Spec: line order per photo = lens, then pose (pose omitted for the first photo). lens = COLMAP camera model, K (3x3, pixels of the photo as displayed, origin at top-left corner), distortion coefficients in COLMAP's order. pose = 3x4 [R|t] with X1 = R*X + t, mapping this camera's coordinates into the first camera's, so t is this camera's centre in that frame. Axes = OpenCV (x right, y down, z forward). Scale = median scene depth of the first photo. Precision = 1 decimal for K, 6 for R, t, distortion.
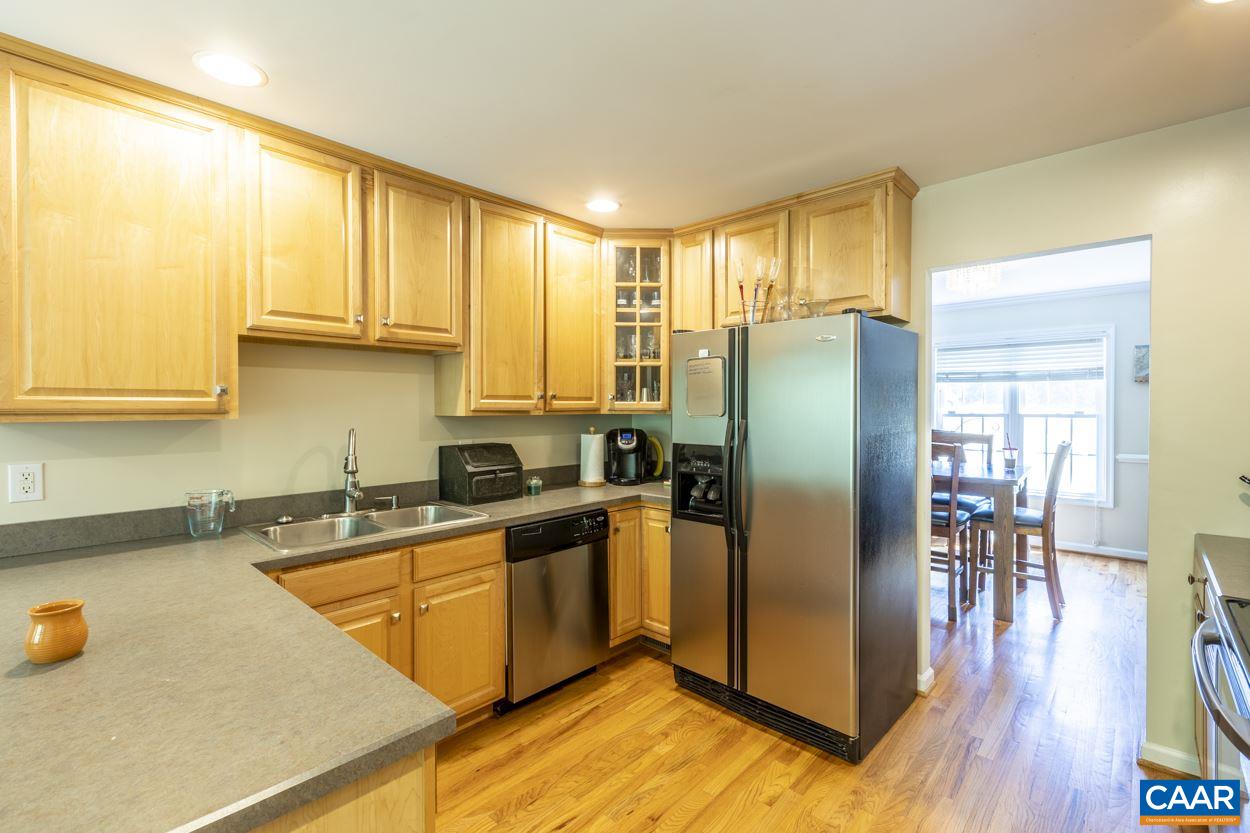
lens RADIAL K [[556.7, 0, 619.6], [0, 556.7, 413.0], [0, 0, 1]] dist [-0.000396, 0.000967]
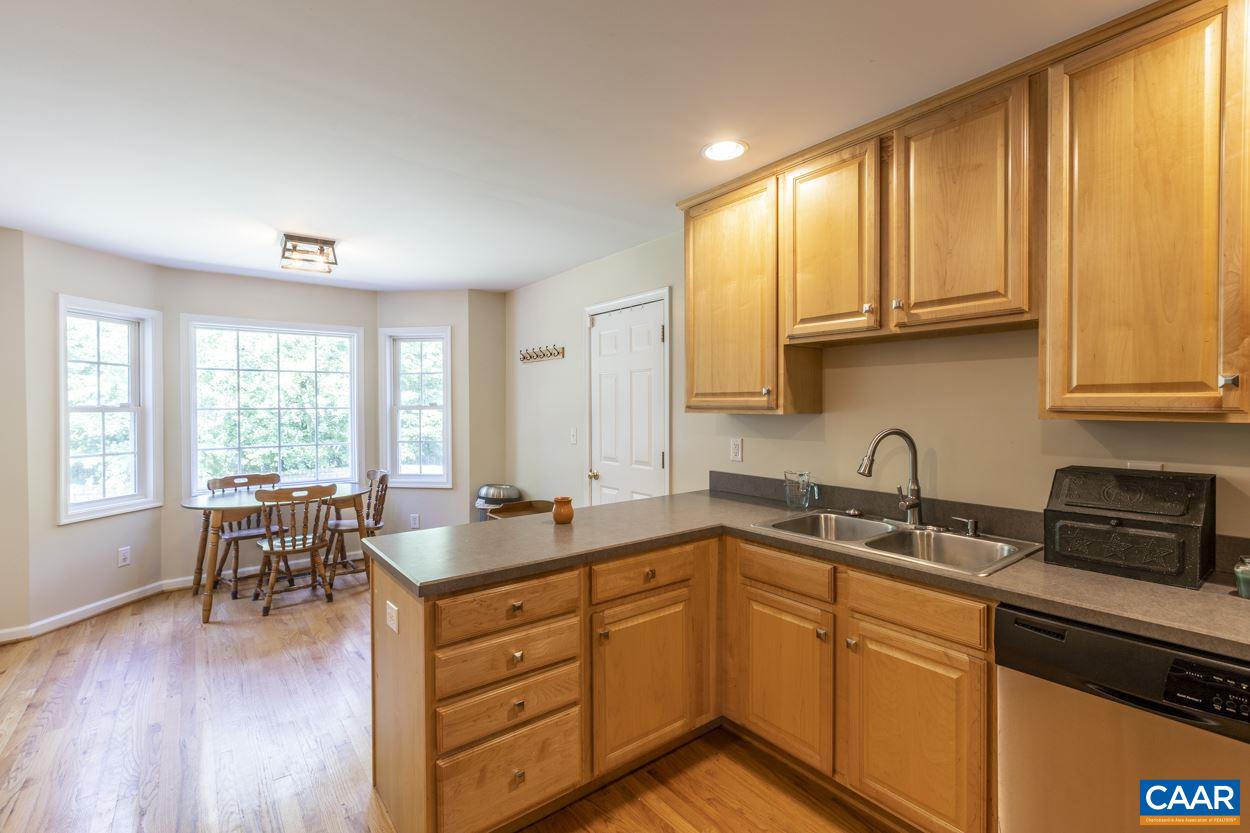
lens RADIAL K [[556.7, 0, 620.7], [0, 556.7, 411.8], [0, 0, 1]] dist [-0.000396, 0.000967]
pose [[-0.160469, 0.017364, -0.986888, 0.444831], [-0.008711, 0.999781, 0.019007, -0.011500], [0.987003, 0.011647, -0.160282, 0.657770]]
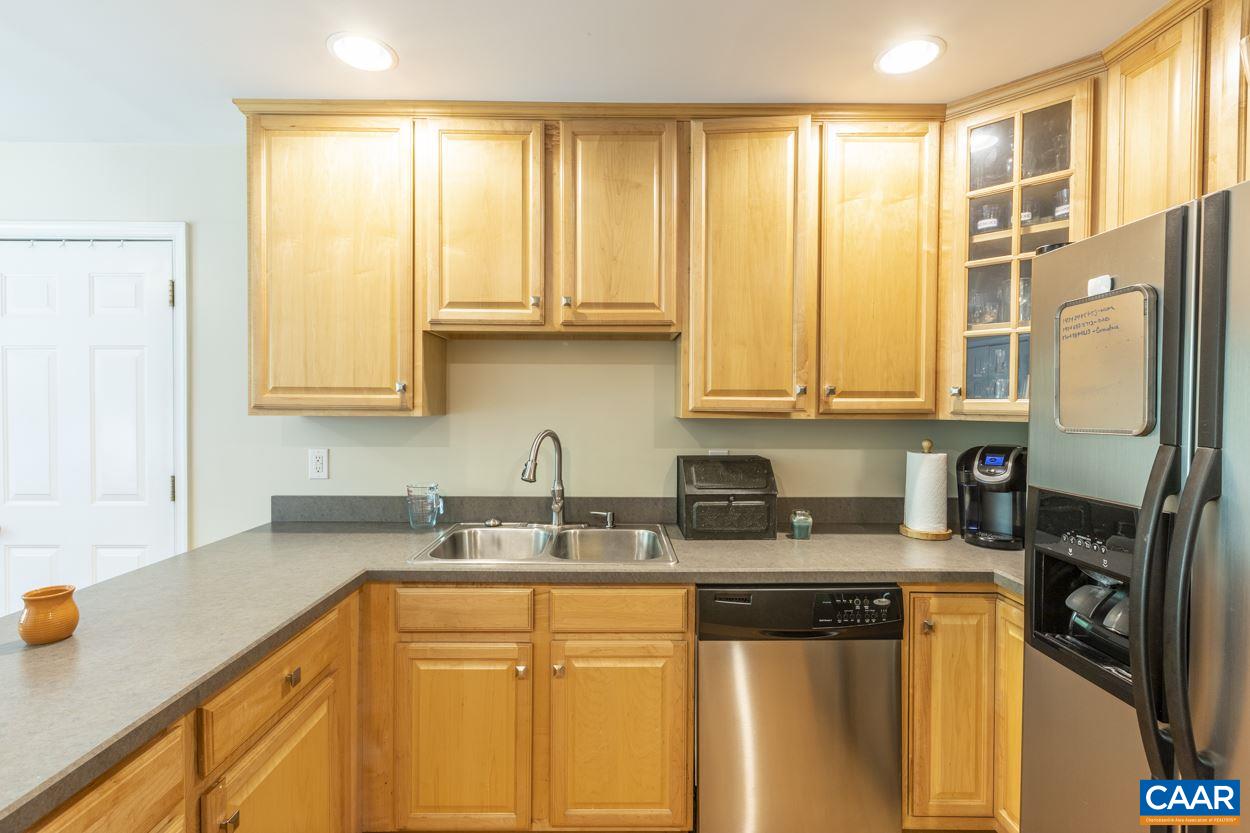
lens RADIAL K [[556.7, 0, 618.2], [0, 556.7, 412.1], [0, 0, 1]] dist [-0.000396, 0.000967]
pose [[0.690950, 0.016570, -0.722713, 0.209041], [-0.015540, 0.999847, 0.008067, -0.007761], [0.722736, 0.005657, 0.691101, 0.443678]]
